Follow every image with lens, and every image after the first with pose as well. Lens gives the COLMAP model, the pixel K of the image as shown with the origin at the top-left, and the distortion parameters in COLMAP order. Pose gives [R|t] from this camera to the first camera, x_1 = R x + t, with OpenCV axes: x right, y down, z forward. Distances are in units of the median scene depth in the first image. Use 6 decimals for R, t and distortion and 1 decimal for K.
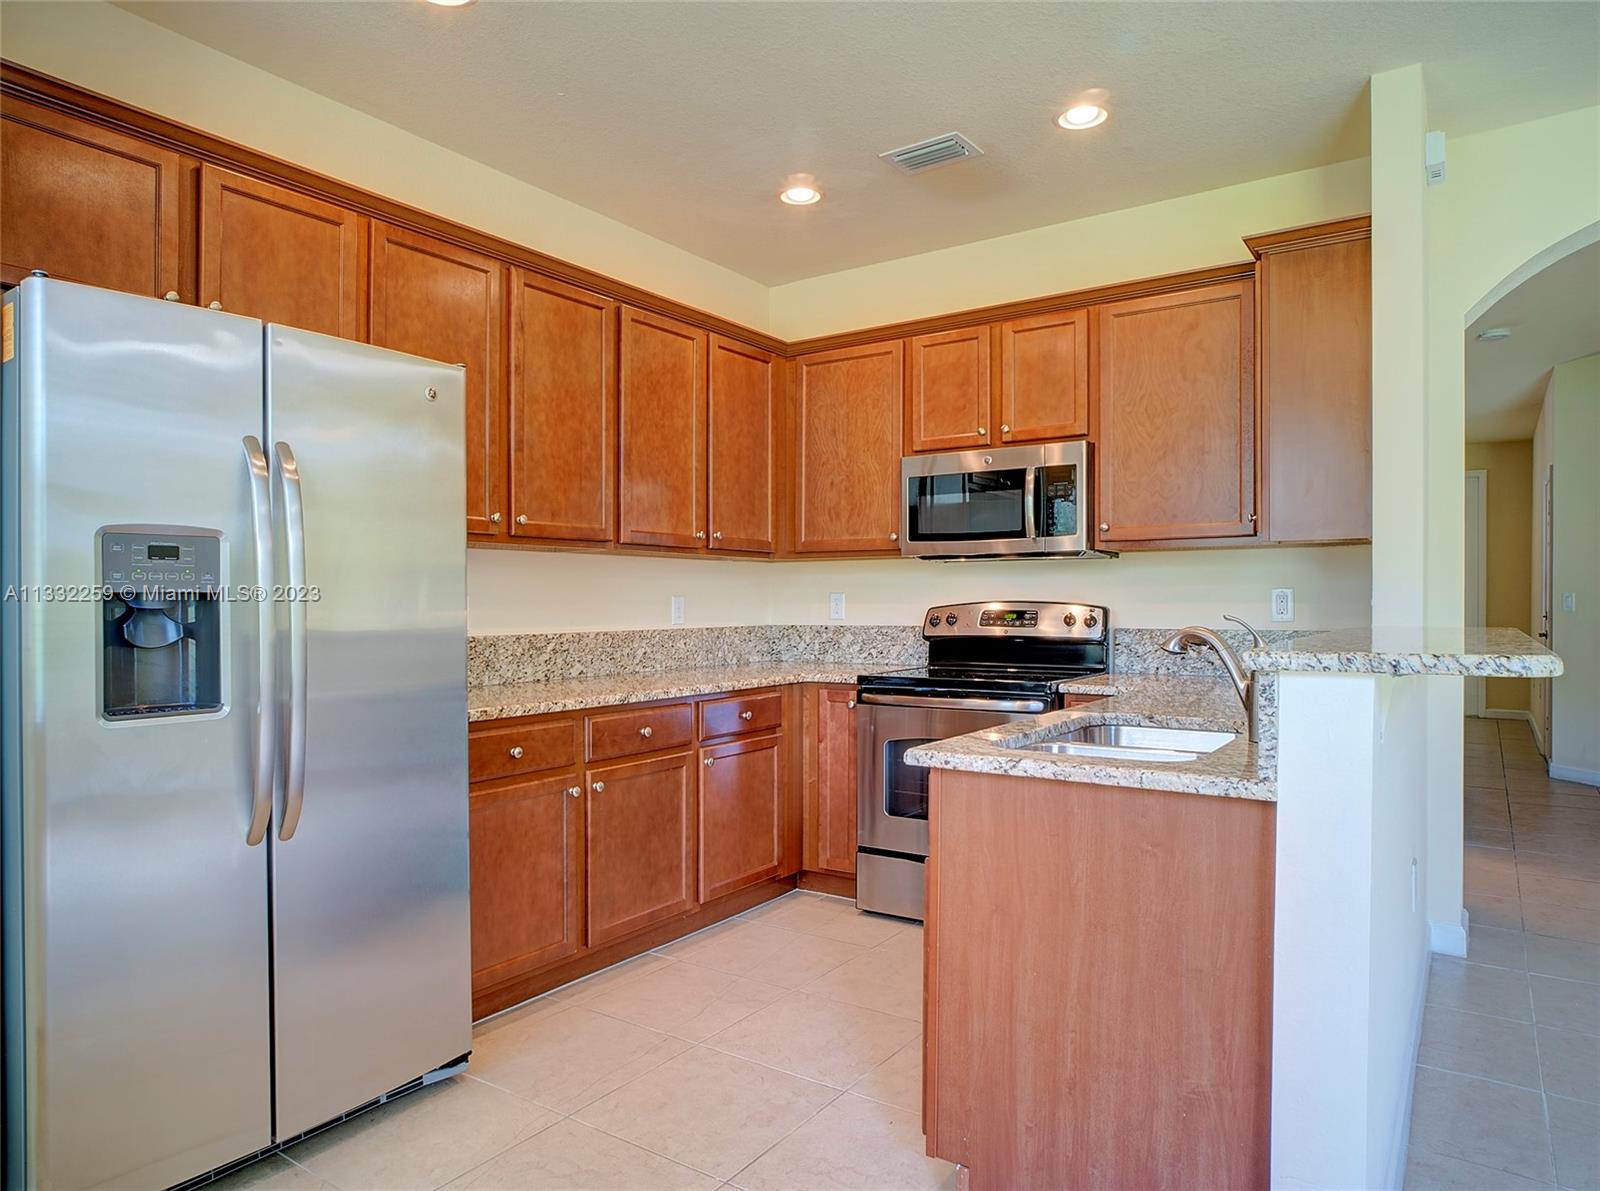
lens RADIAL K [[1000.7, 0, 811.8], [0, 1000.7, 601.1], [0, 0, 1]] dist [-0.020821, 0.001290]
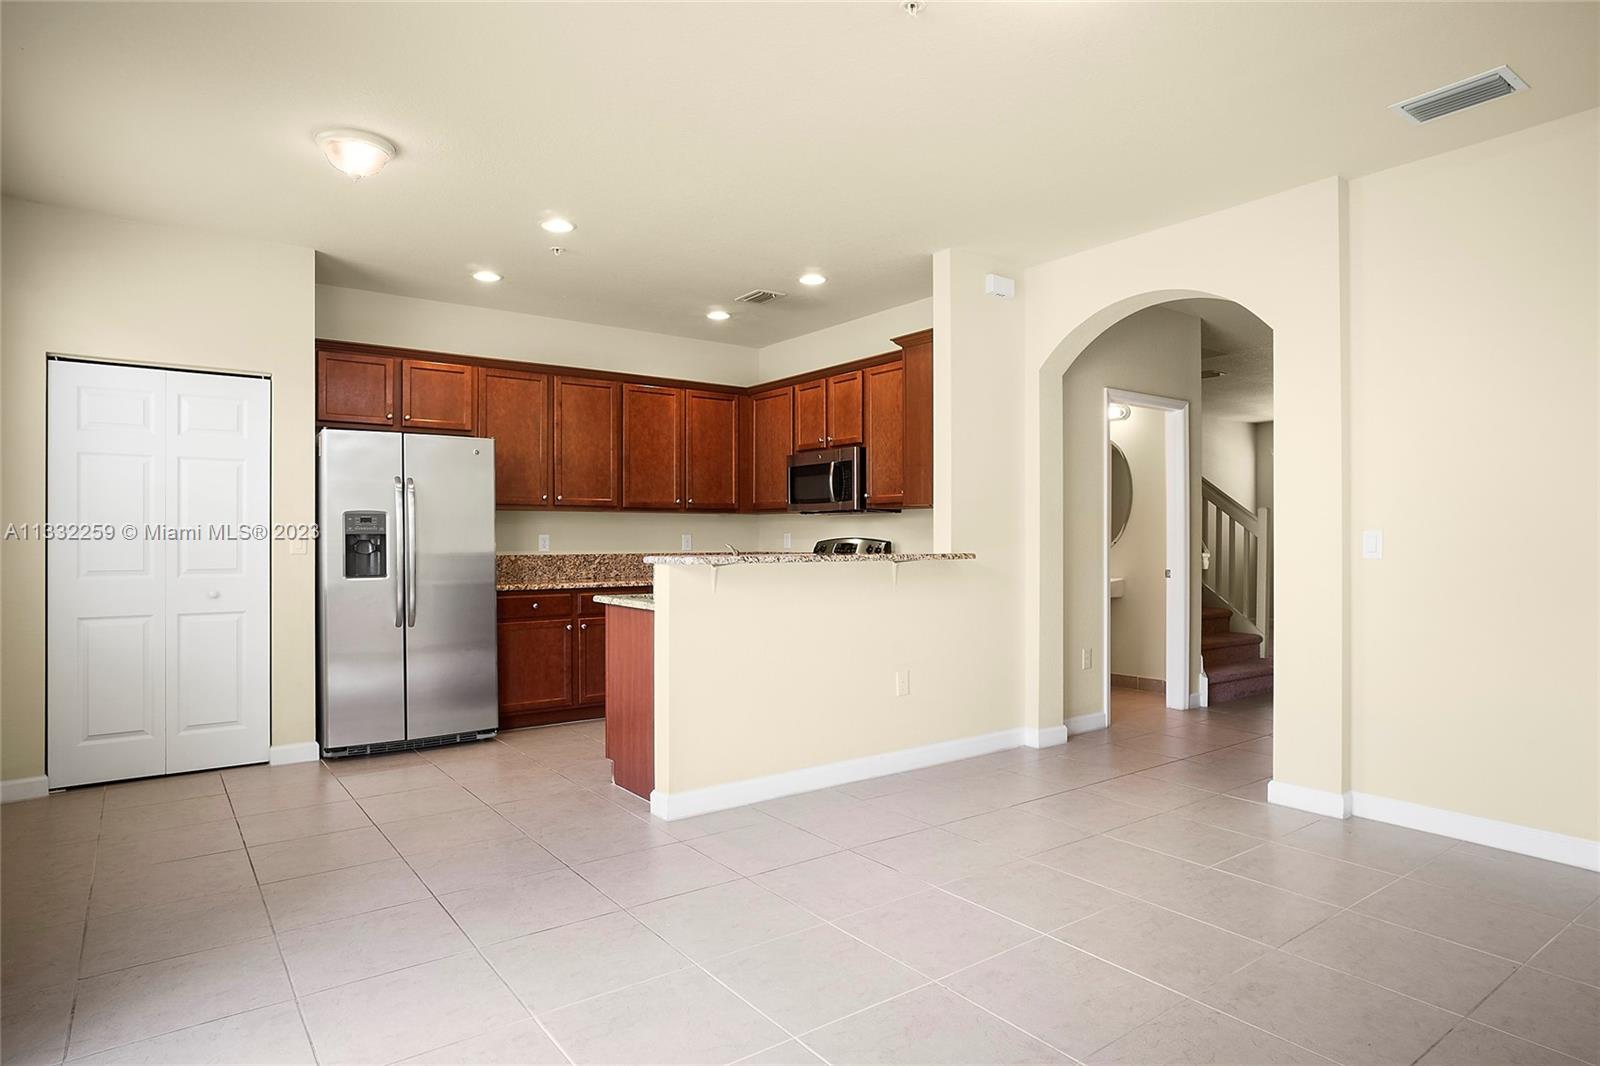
lens RADIAL K [[912.7, 0, 822.9], [0, 912.7, 545.4], [0, 0, 1]] dist [-0.026432, 0.014662]
pose [[0.945187, 0.005684, -0.326480, 0.706864], [-0.002920, 0.999956, 0.008957, -0.001369], [0.326516, -0.007513, 0.945162, -0.508567]]
